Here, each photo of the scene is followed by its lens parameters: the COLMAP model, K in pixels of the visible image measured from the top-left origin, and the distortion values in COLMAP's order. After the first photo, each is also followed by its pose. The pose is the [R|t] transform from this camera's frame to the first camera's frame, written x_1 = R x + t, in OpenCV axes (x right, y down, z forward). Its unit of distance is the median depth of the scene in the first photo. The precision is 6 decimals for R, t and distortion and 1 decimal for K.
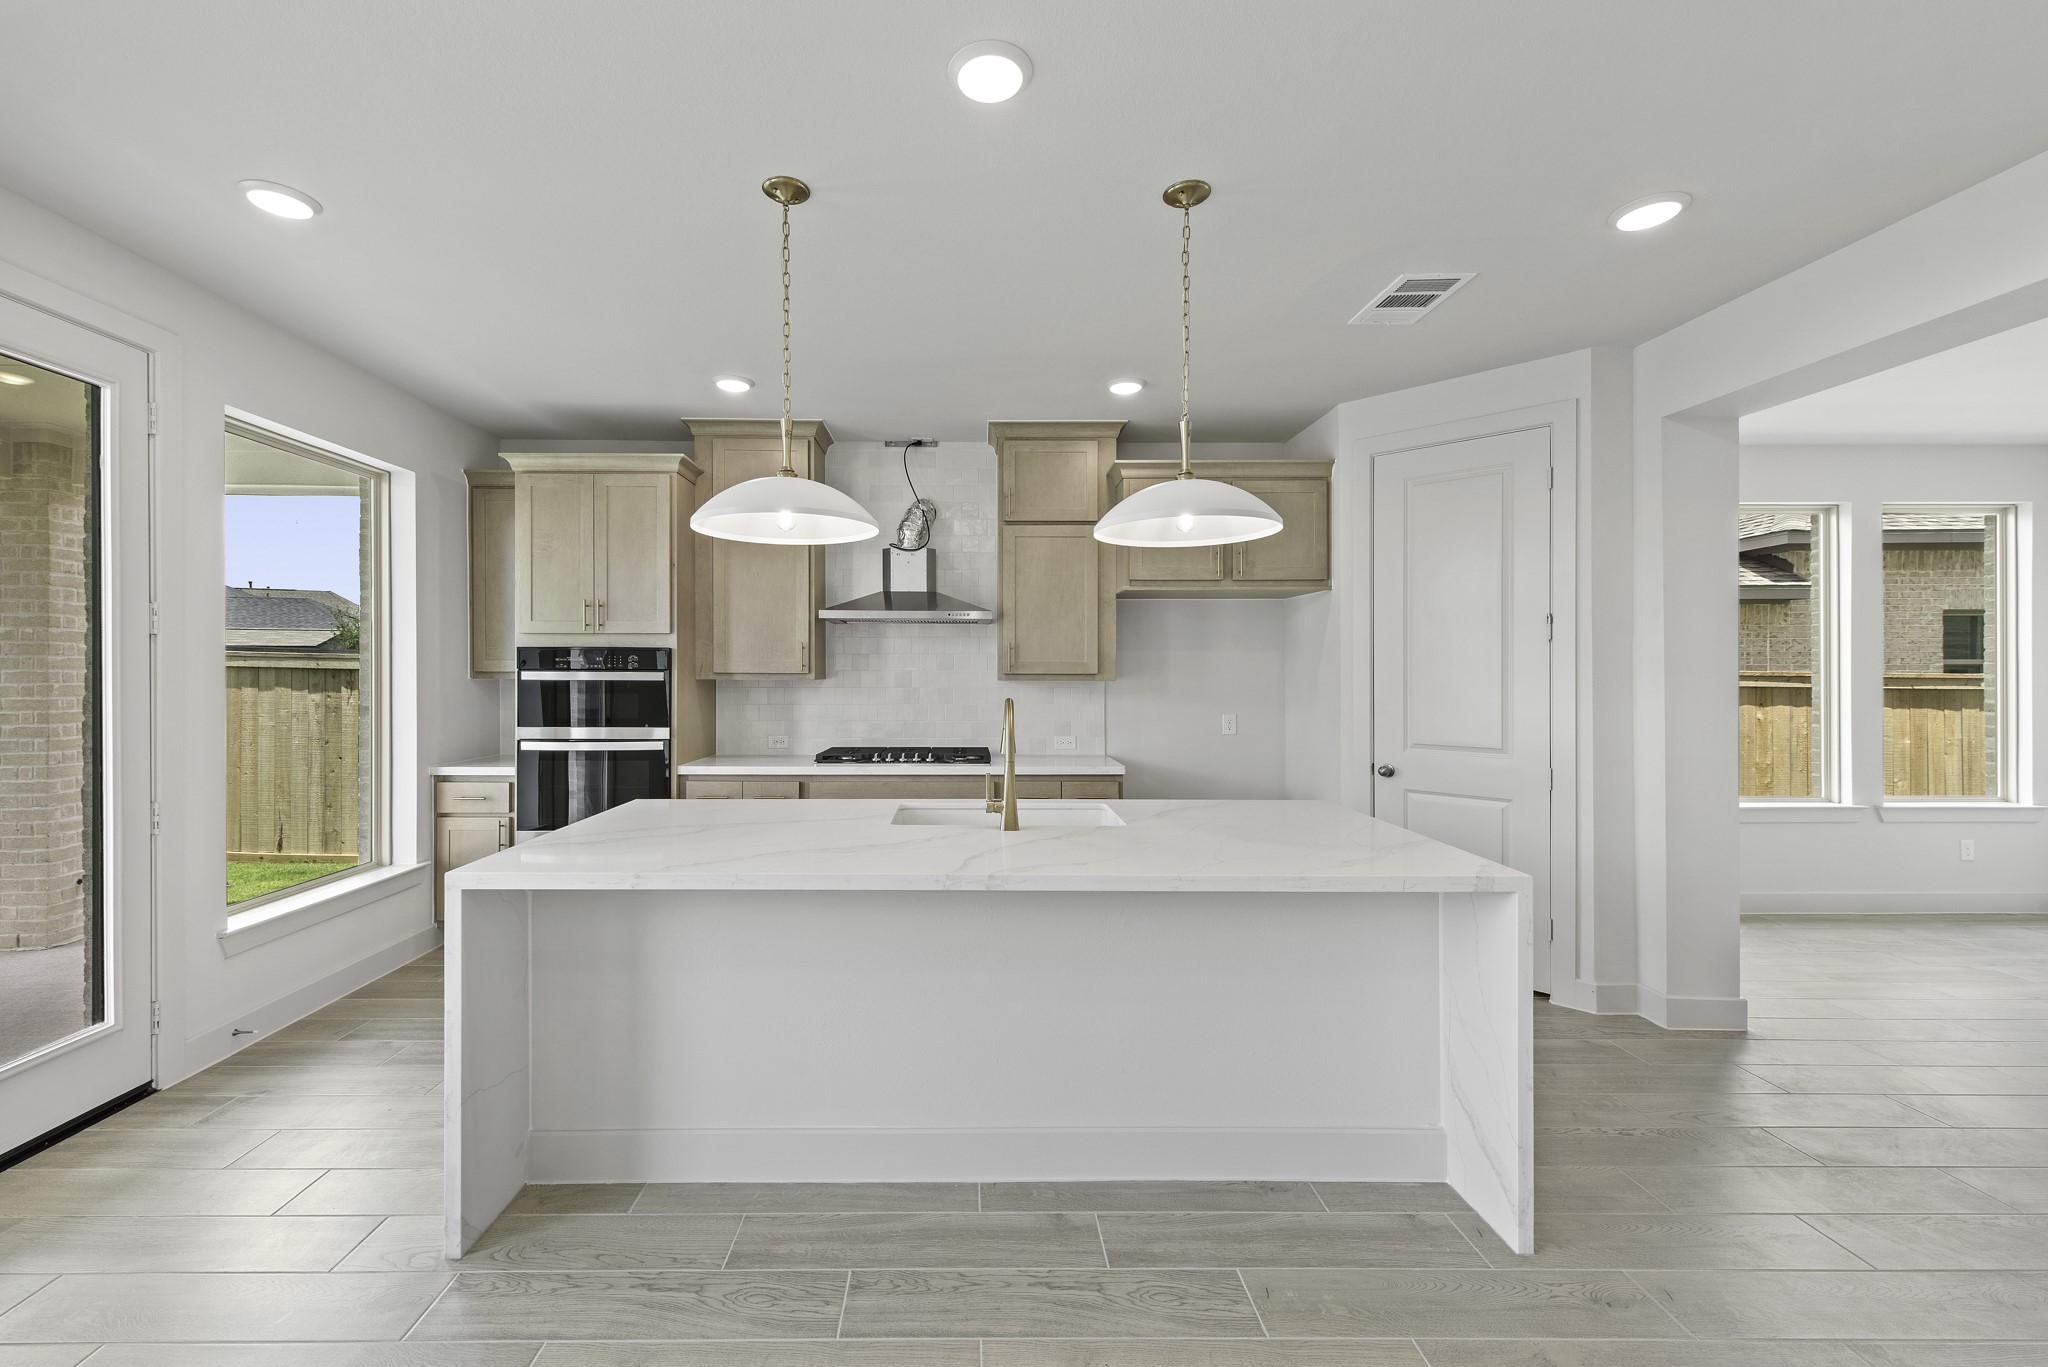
lens RADIAL K [[829.1, 0, 973.0], [0, 829.1, 676.5], [0, 0, 1]] dist [0.014340, -0.002981]
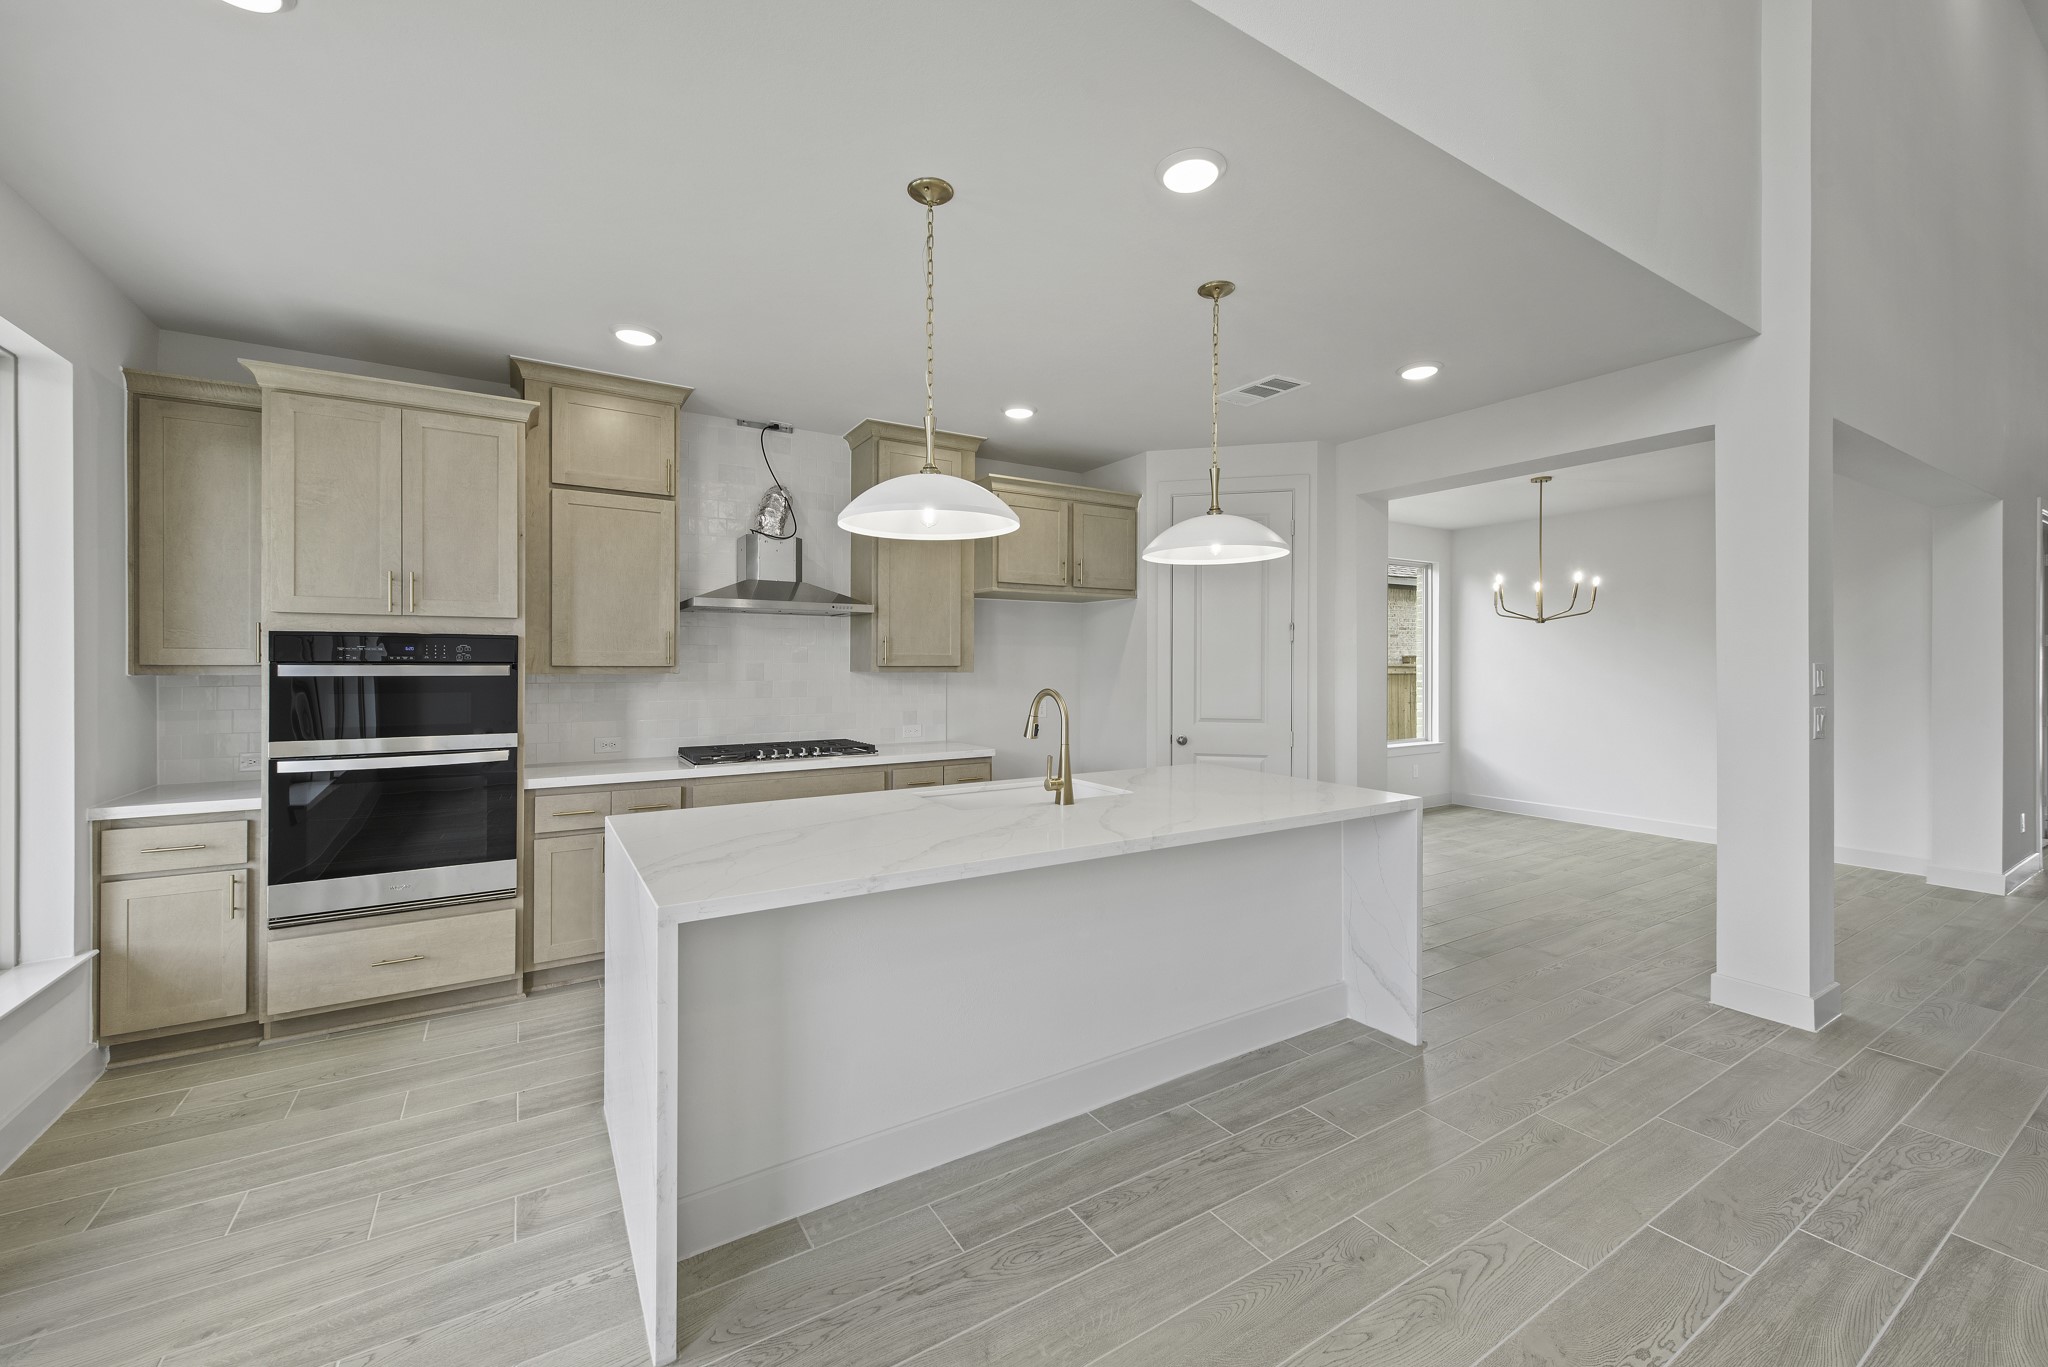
lens RADIAL K [[806.8, 0, 1024.1], [0, 806.8, 668.9], [0, 0, 1]] dist [0.016122, -0.004269]
pose [[0.852583, -0.004566, 0.522572, -0.355269], [0.003682, 0.999989, 0.002729, -0.002152], [-0.522579, -0.000403, 0.852591, 0.054205]]
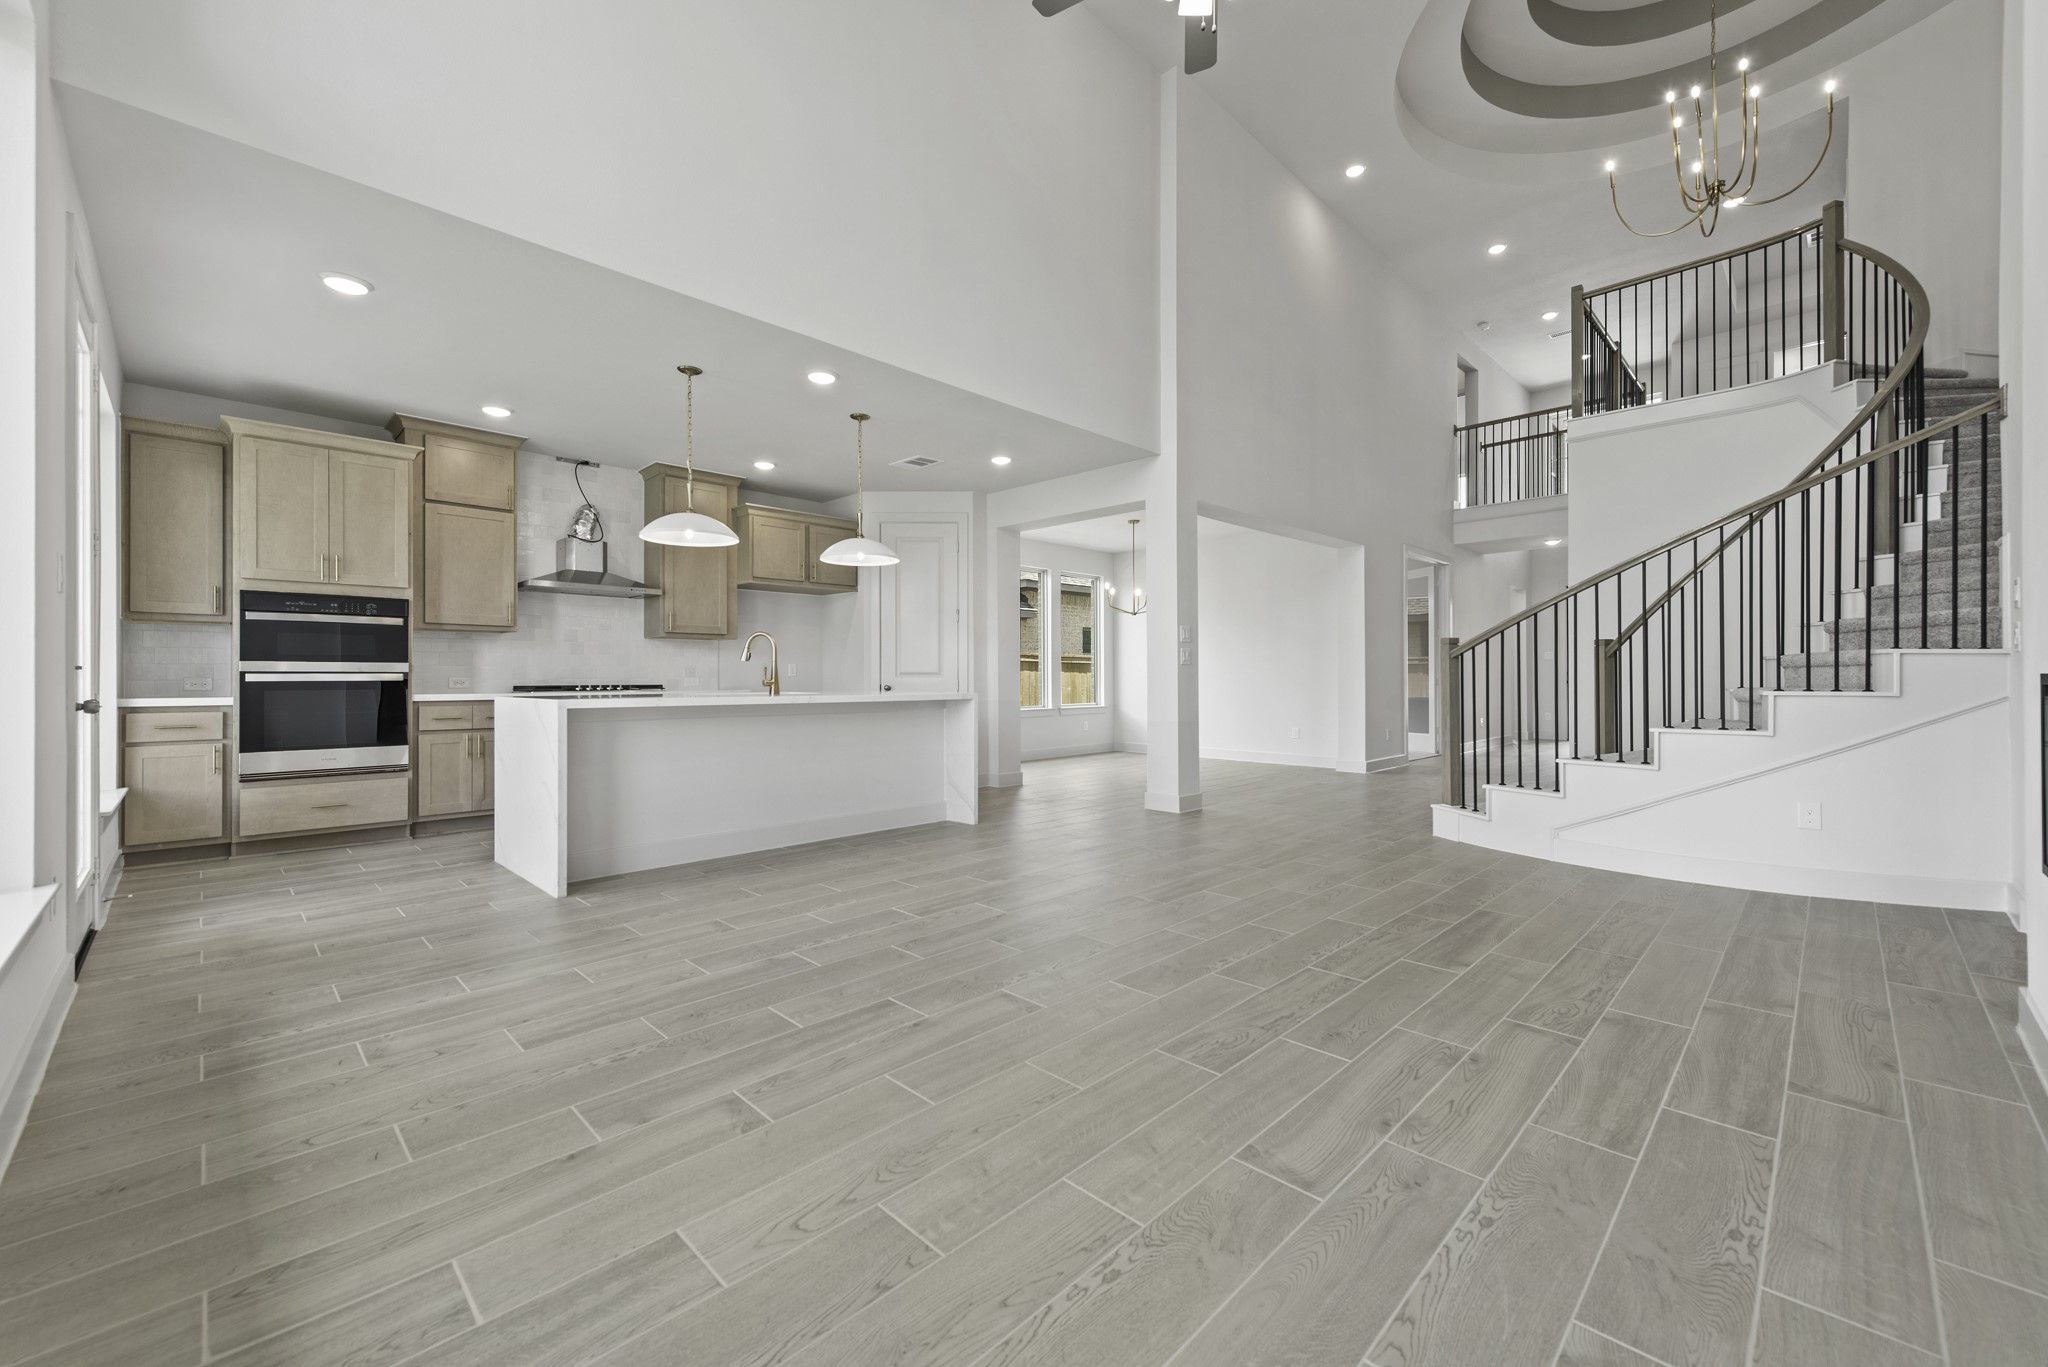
lens RADIAL K [[809.9, 0, 1034.7], [0, 809.9, 680.8], [0, 0, 1]] dist [0.003988, -0.000328]
pose [[0.703271, -0.005494, 0.710901, -0.567720], [0.006827, 0.999976, 0.000975, 0.092727], [-0.710889, 0.004167, 0.703292, -0.529550]]
